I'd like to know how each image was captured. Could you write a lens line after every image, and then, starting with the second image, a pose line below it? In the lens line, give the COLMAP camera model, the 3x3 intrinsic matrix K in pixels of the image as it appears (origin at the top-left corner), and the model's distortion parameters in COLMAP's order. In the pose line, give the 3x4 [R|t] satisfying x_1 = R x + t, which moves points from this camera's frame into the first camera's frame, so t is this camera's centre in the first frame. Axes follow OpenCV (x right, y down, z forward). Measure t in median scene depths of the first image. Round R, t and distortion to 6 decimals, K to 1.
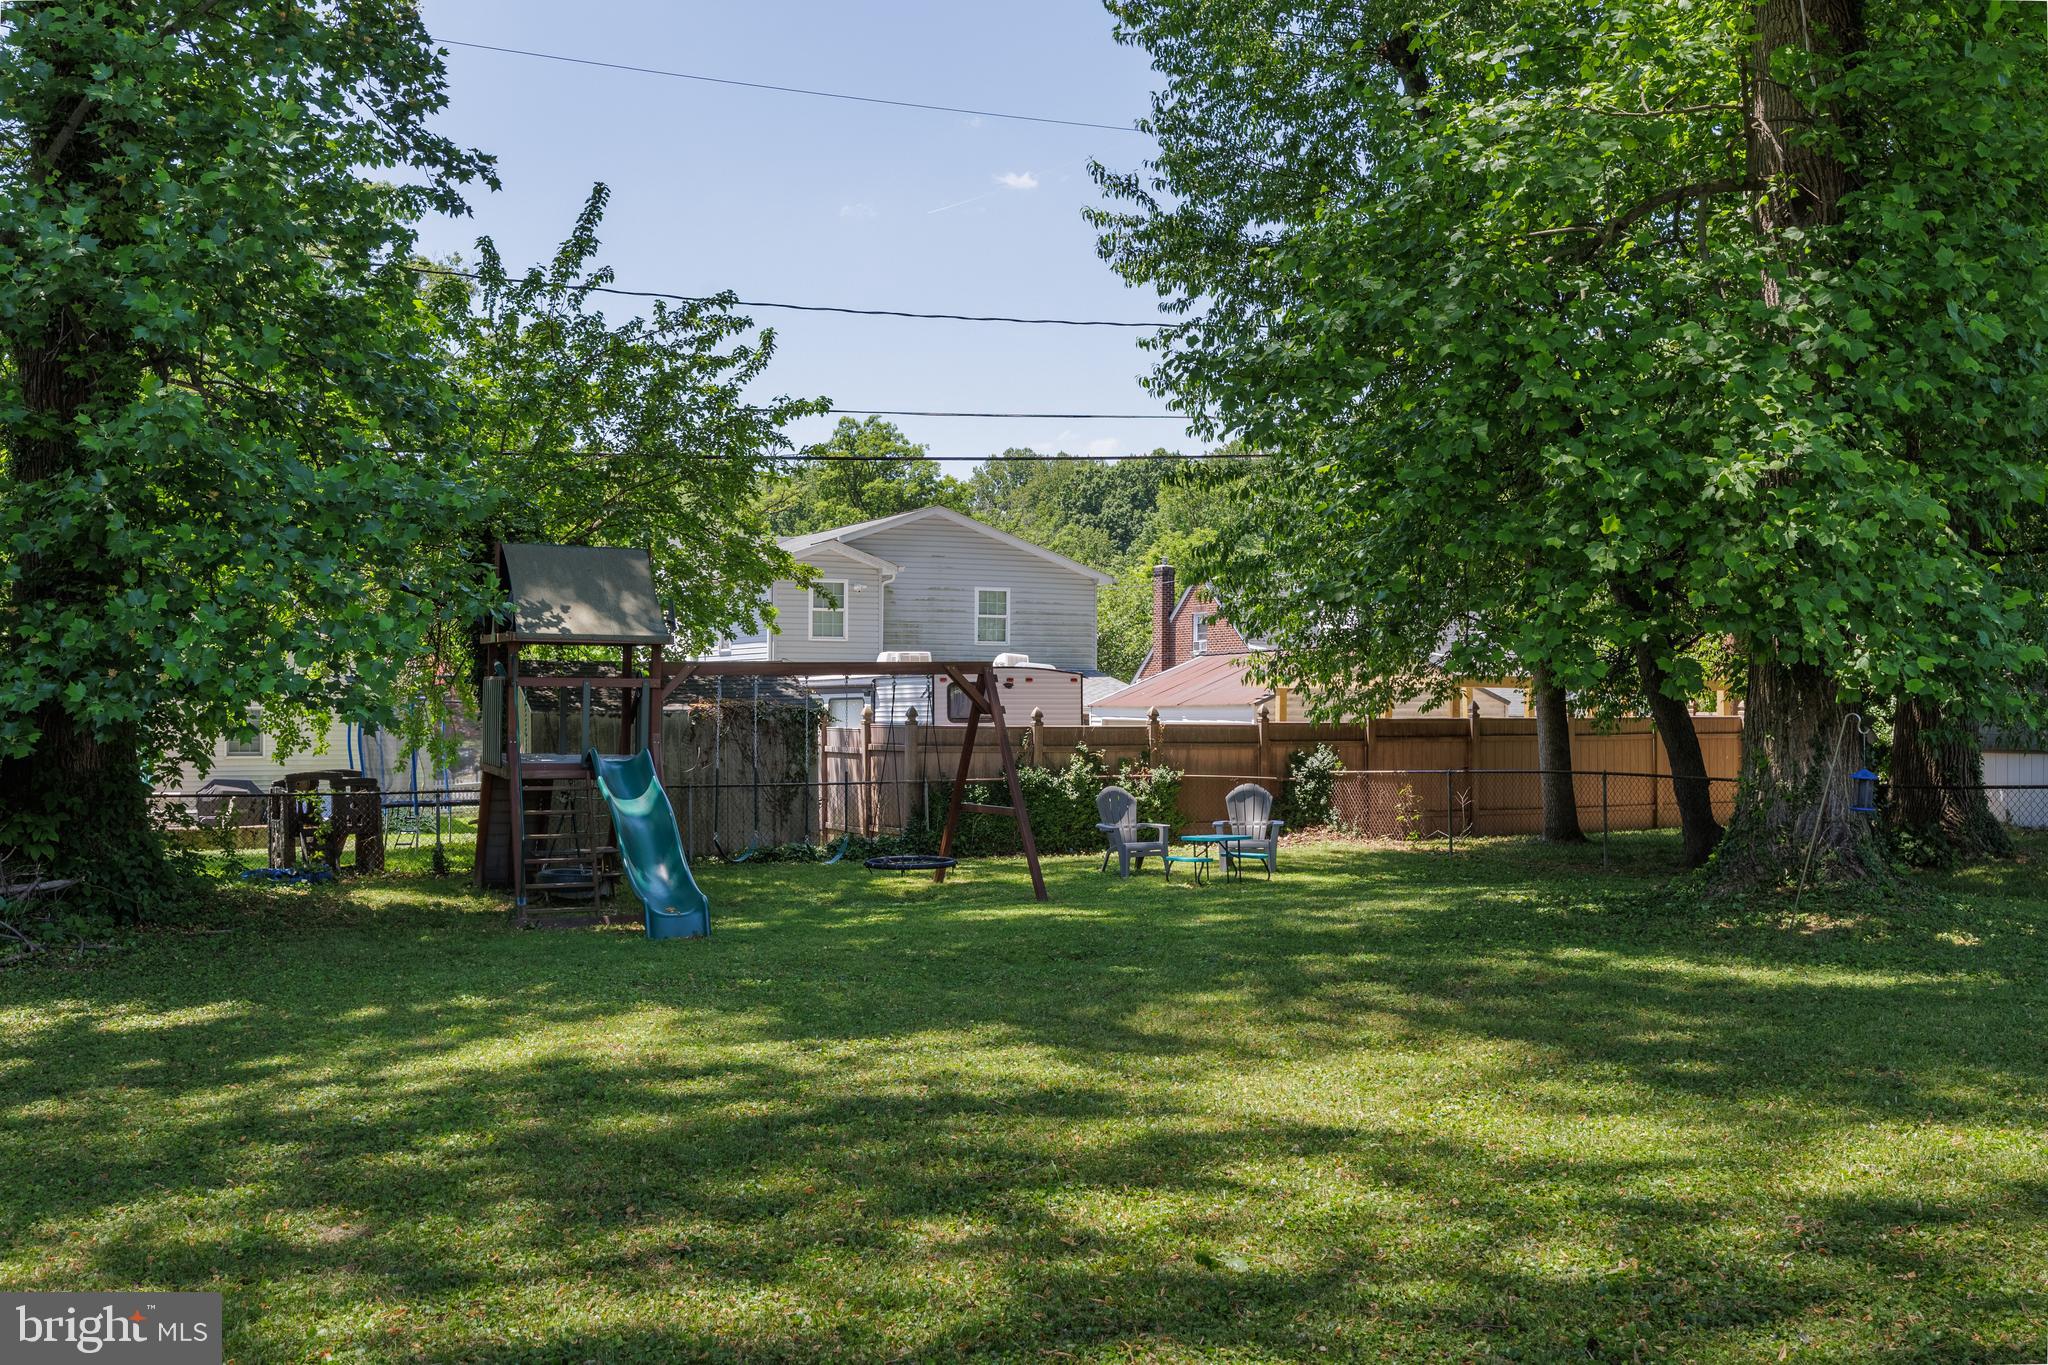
lens RADIAL K [[2008.4, 0, 1019.1], [0, 2008.4, 687.4], [0, 0, 1]] dist [-0.006465, 0.000000]
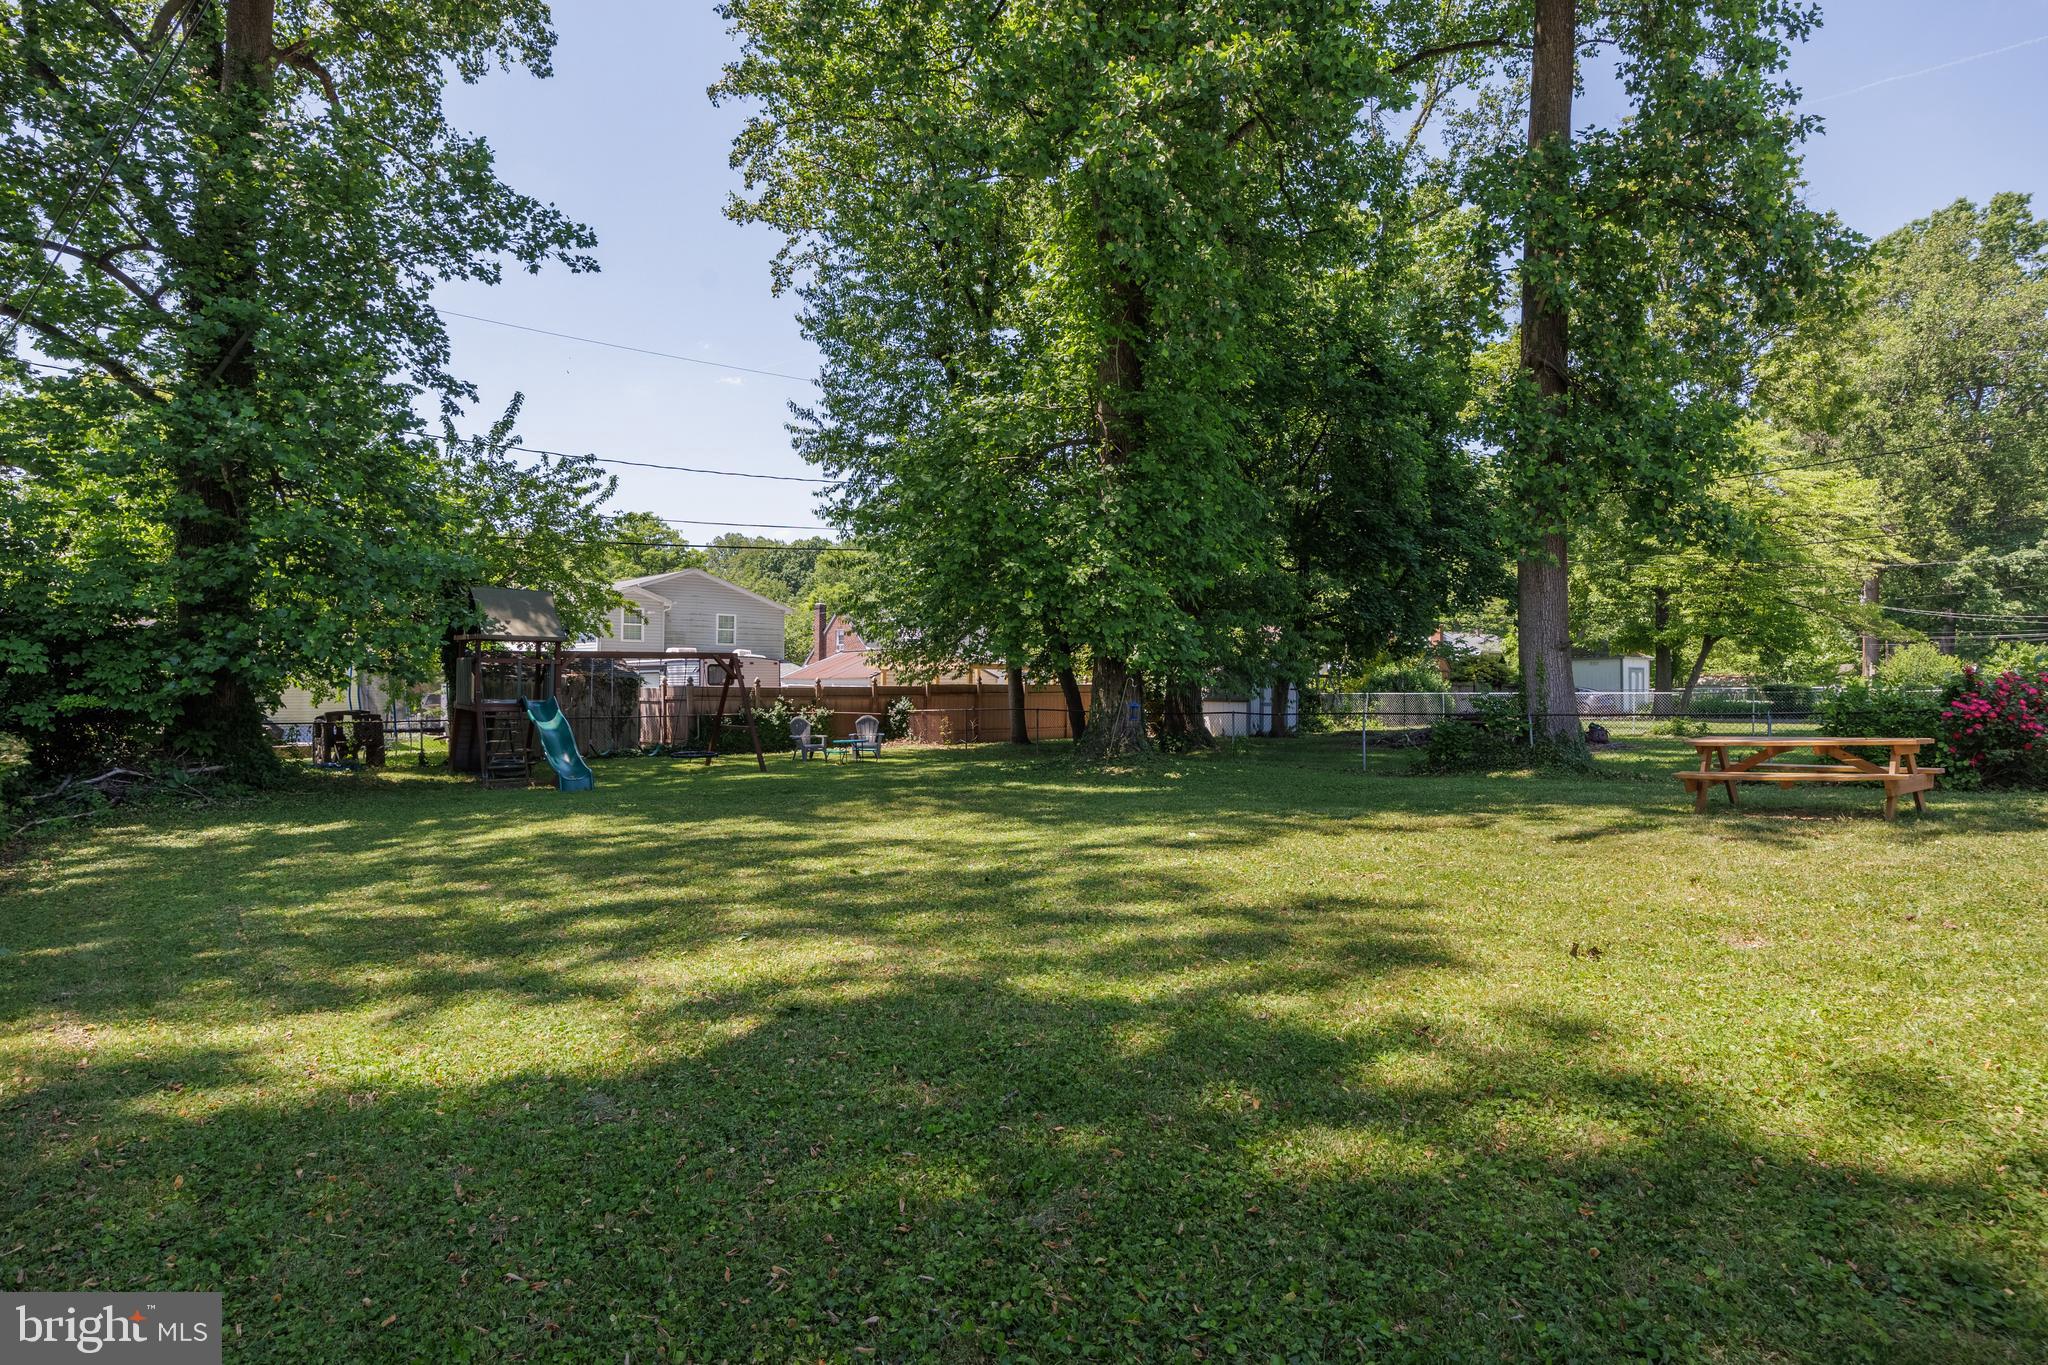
lens RADIAL K [[1114.3, 0, 1023.1], [0, 1114.3, 689.0], [0, 0, 1]] dist [-0.019670, -0.000085]
pose [[0.967759, 0.004063, 0.251845, -0.016813], [-0.007956, 0.999864, 0.014442, 0.004811], [-0.251752, -0.015981, 0.967660, -0.128766]]
